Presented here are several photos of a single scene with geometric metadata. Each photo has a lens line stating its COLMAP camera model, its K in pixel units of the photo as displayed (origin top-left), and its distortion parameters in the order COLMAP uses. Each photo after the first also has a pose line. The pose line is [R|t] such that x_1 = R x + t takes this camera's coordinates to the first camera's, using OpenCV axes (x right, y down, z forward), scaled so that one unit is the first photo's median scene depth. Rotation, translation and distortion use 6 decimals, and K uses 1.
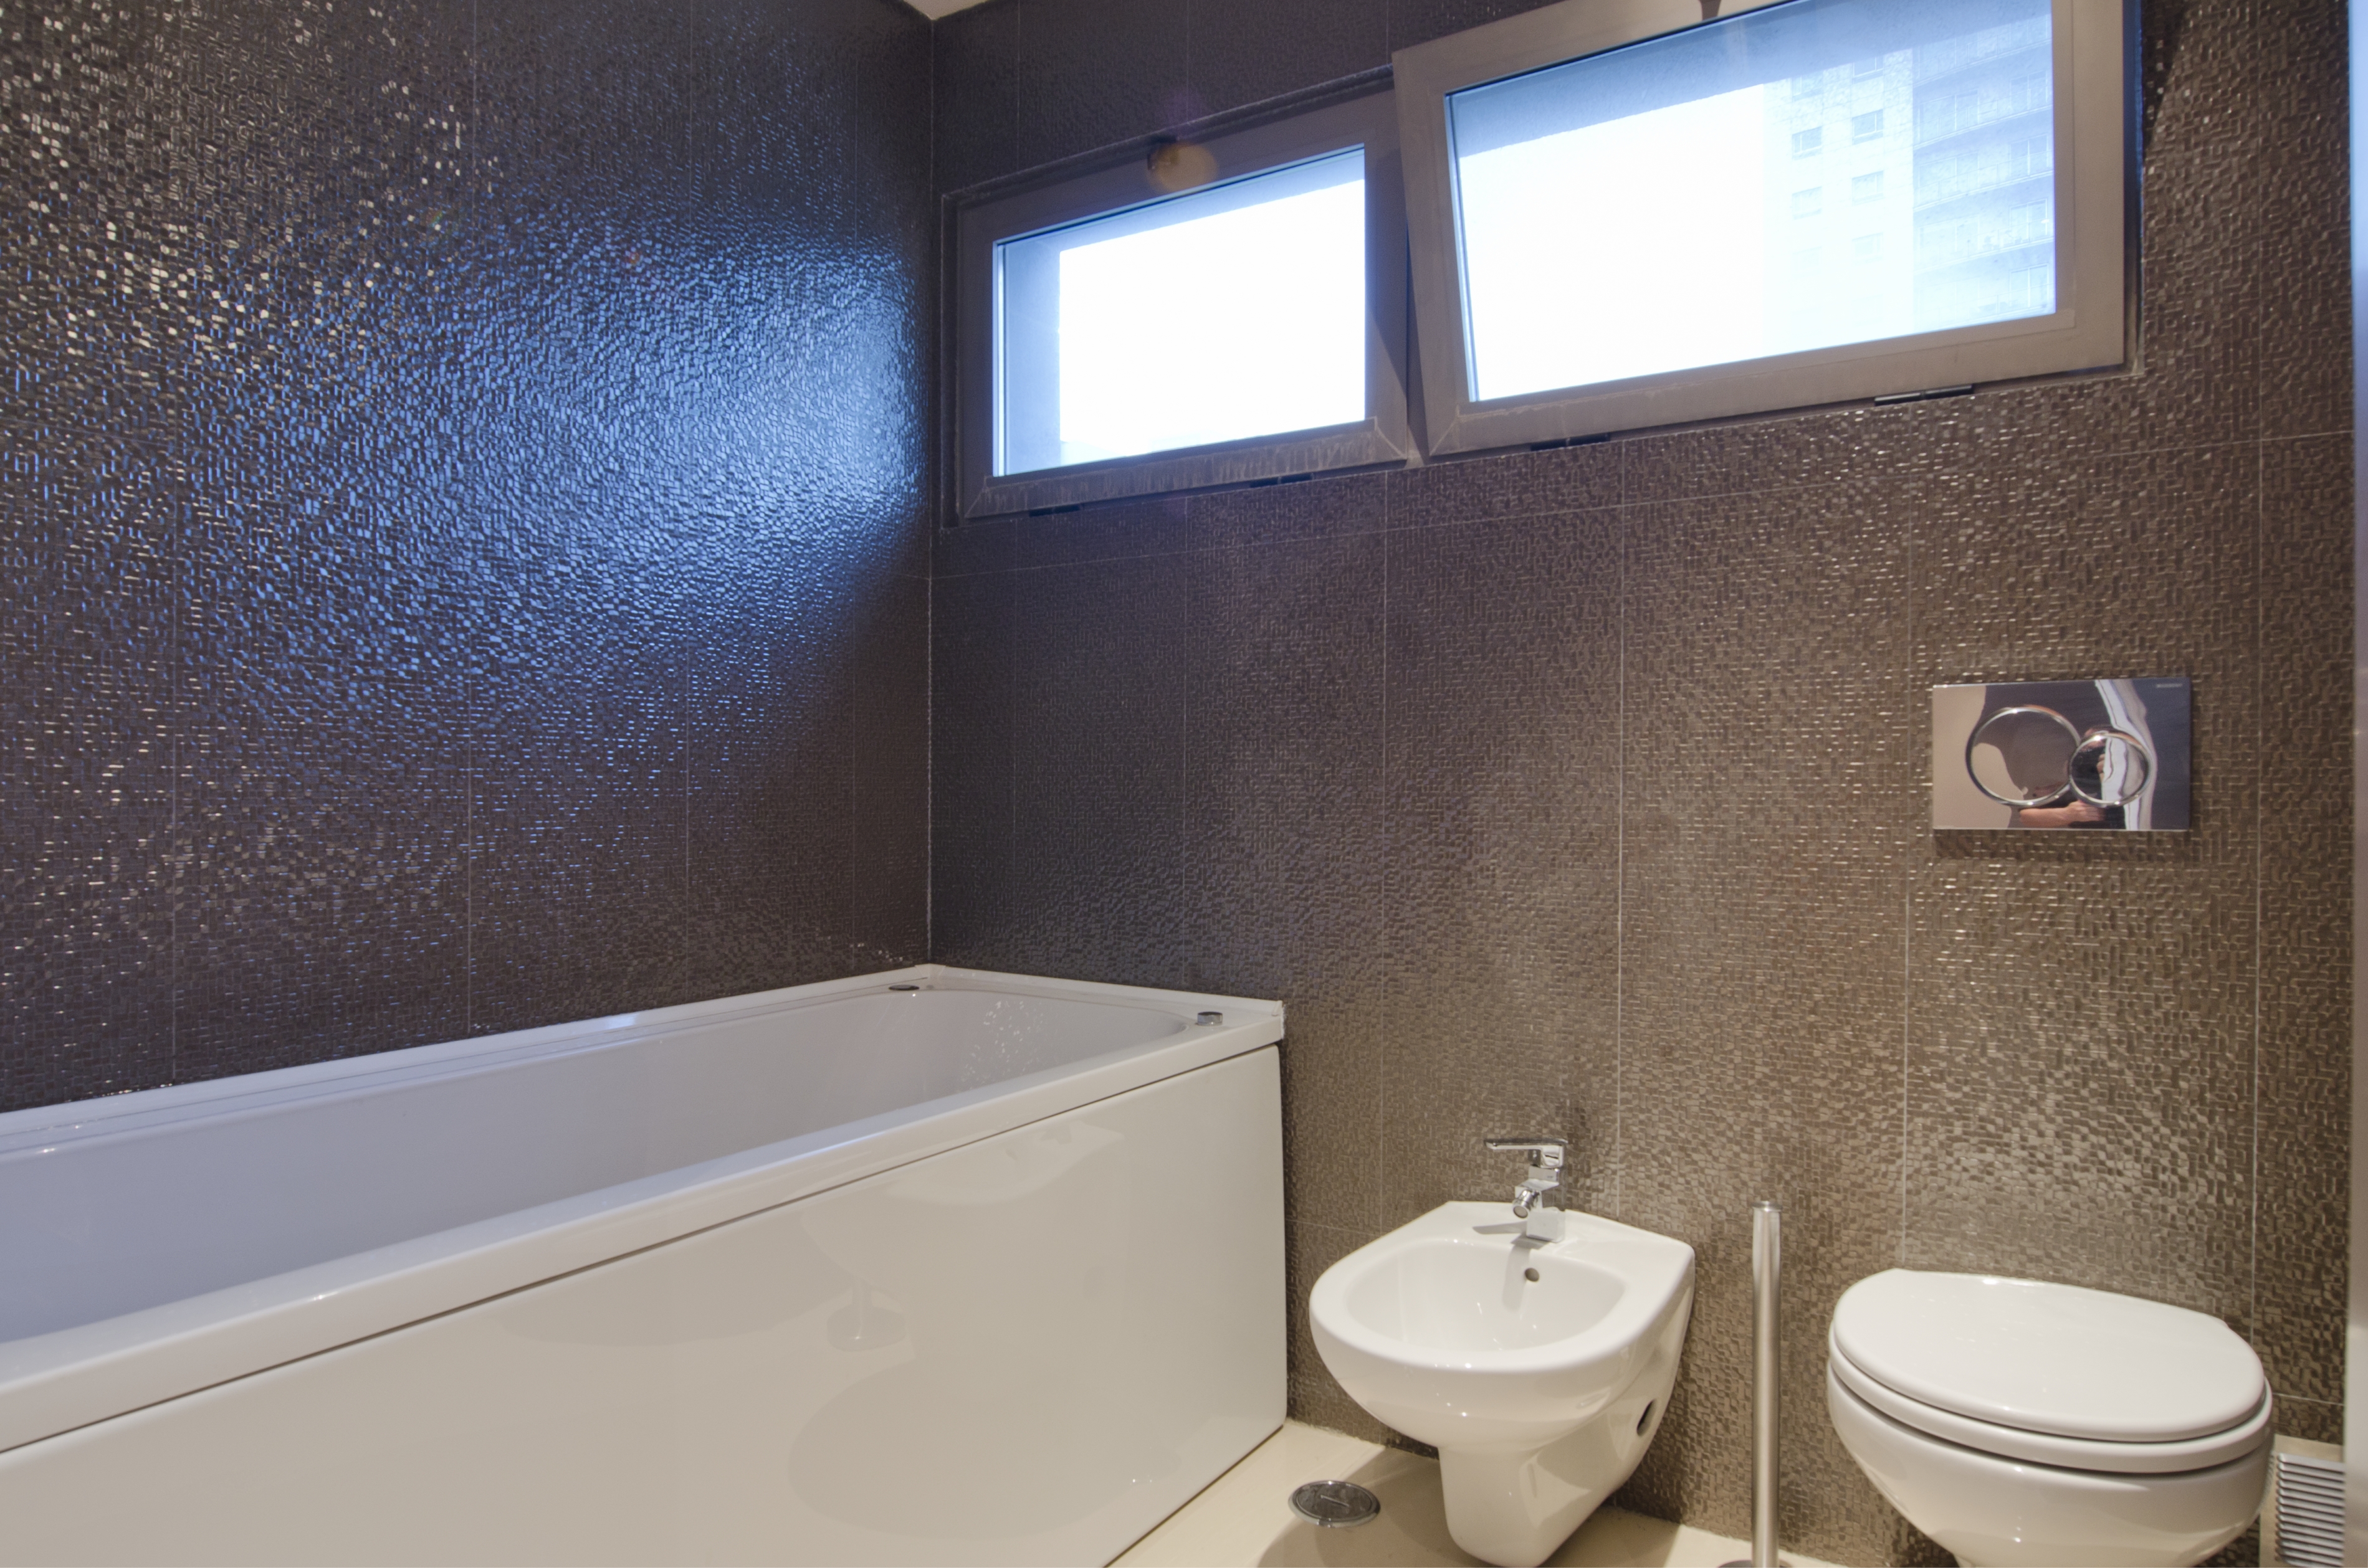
lens RADIAL K [[1464.7, 0, 1172.0], [0, 1464.7, 794.9], [0, 0, 1]] dist [-0.015432, -0.004302]
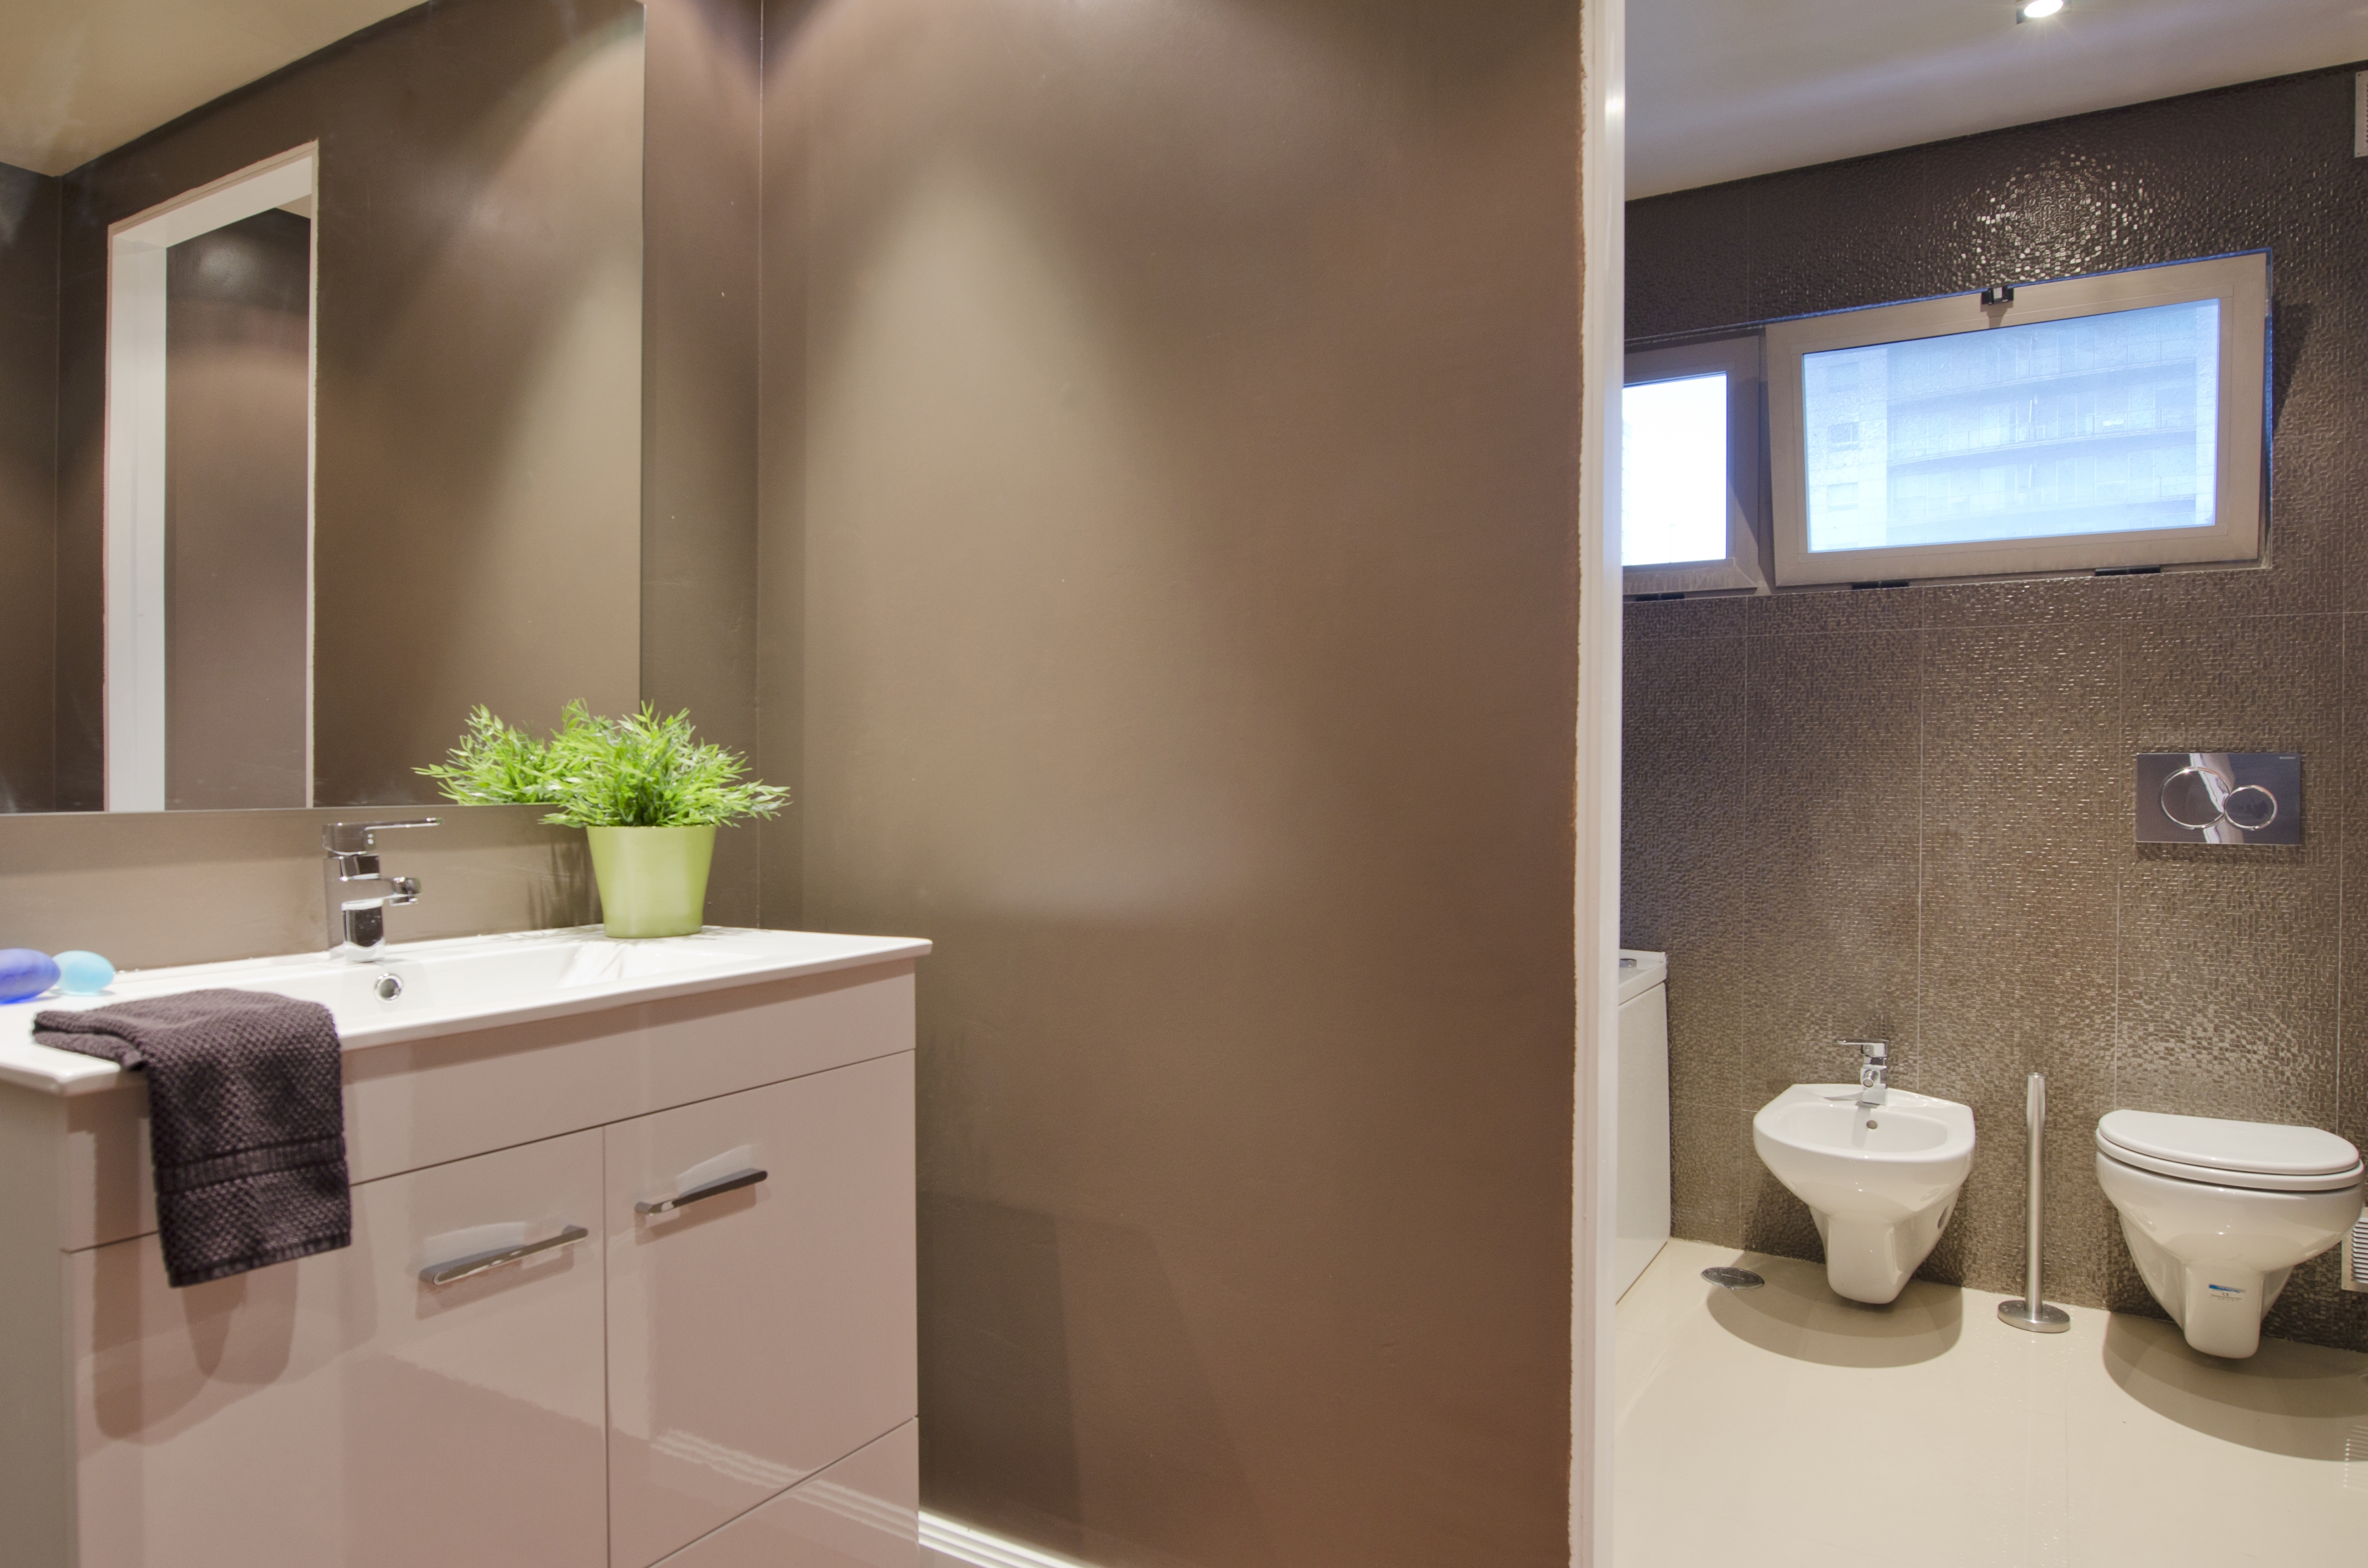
lens RADIAL K [[1464.7, 0, 1173.5], [0, 1464.7, 767.1], [0, 0, 1]] dist [-0.015432, -0.004302]
pose [[0.999830, 0.004572, 0.017877, -0.571820], [-0.004543, 0.999988, -0.001649, -0.052052], [-0.017884, 0.001568, 0.999839, -0.588624]]
